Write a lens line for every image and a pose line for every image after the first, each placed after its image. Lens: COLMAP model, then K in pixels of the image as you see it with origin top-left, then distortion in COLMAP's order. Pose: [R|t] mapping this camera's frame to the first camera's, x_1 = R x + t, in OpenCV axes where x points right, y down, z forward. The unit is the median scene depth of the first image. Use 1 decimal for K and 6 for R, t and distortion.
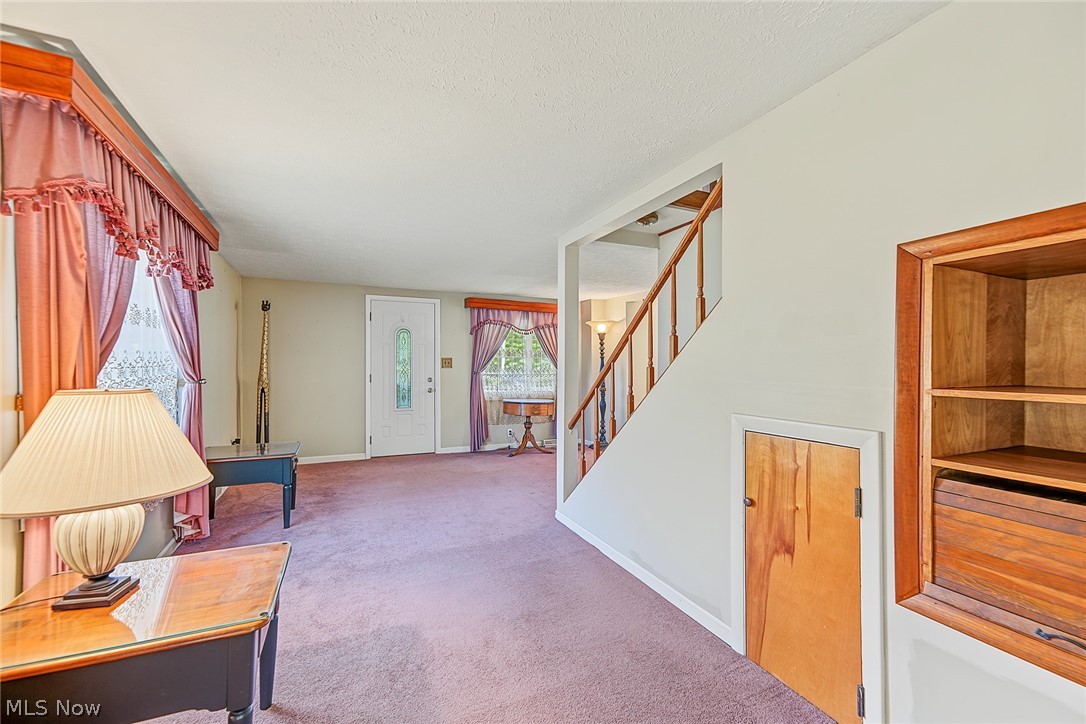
lens RADIAL K [[437.2, 0, 539.7], [0, 437.2, 366.0], [0, 0, 1]] dist [0.015259, 0.000430]
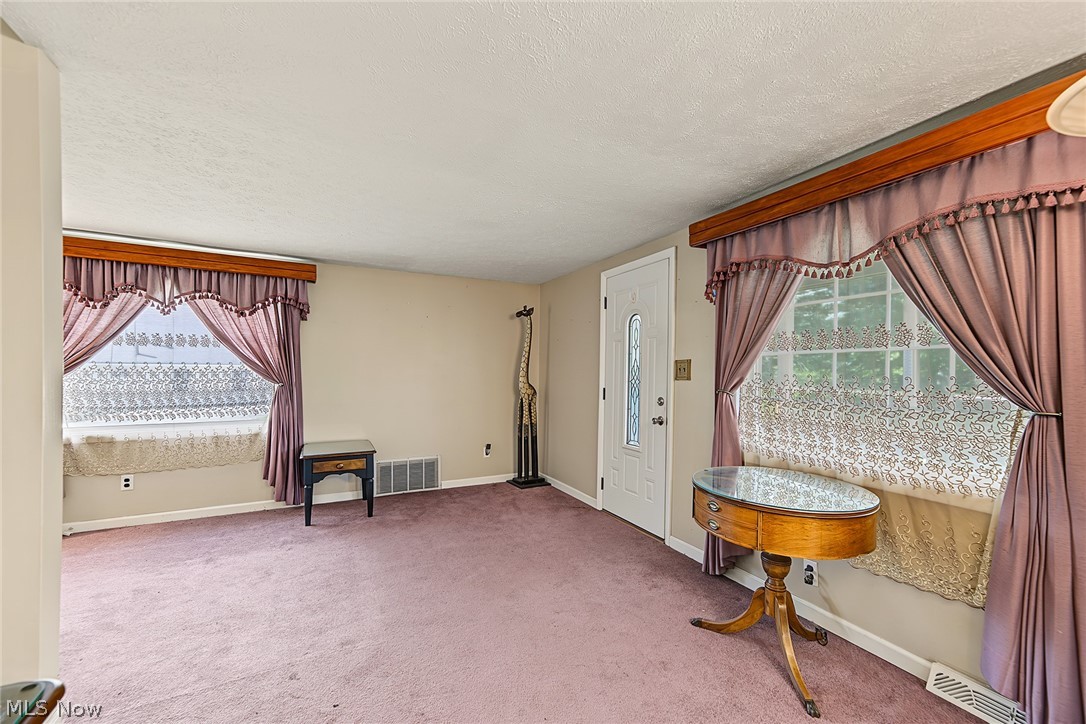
lens RADIAL K [[437.2, 0, 538.1], [0, 437.2, 365.4], [0, 0, 1]] dist [0.015259, 0.000430]
pose [[0.072439, -0.016796, -0.997231, 0.276630], [-0.012076, 0.999770, -0.017716, -0.001438], [0.997300, 0.013326, 0.072219, 0.799817]]
